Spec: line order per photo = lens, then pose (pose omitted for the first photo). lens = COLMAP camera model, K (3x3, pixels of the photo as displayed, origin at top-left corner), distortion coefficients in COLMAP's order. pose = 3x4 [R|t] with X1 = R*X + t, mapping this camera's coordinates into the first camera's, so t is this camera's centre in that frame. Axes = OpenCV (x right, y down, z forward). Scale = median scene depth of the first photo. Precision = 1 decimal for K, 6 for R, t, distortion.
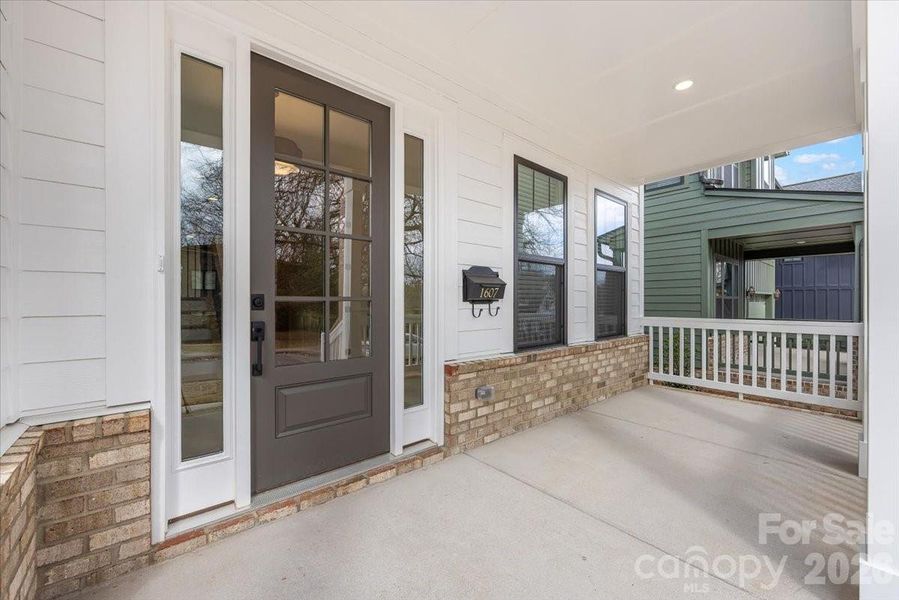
lens RADIAL K [[357.7, 0, 448.2], [0, 357.7, 298.9], [0, 0, 1]] dist [0.009621, 0.000045]
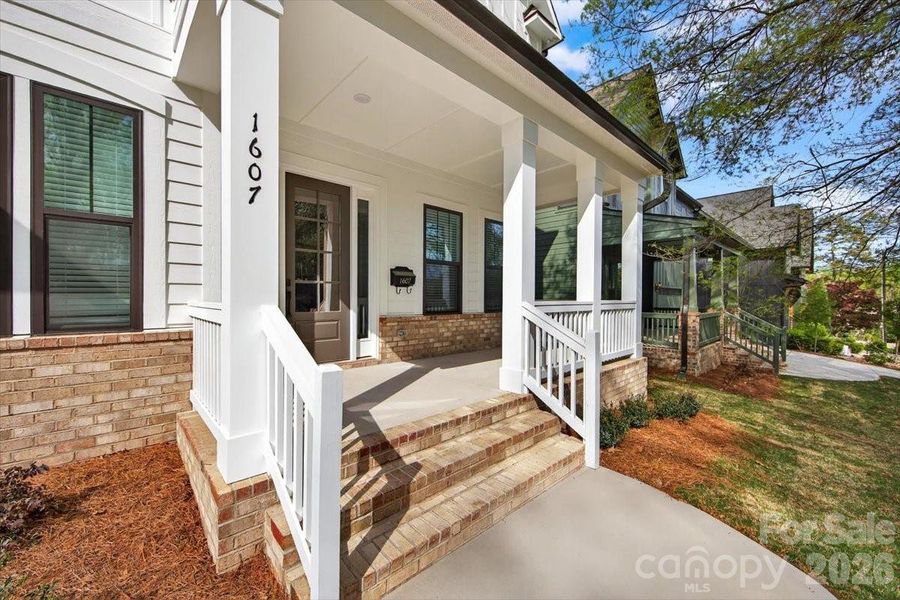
lens RADIAL K [[358.0, 0, 447.2], [0, 358.0, 298.5], [0, 0, 1]] dist [0.009621, 0.000045]
pose [[0.999331, 0.003128, 0.036439, 0.251035], [-0.003418, 0.999963, 0.007886, 0.057019], [-0.036413, -0.008005, 0.999305, -0.834054]]
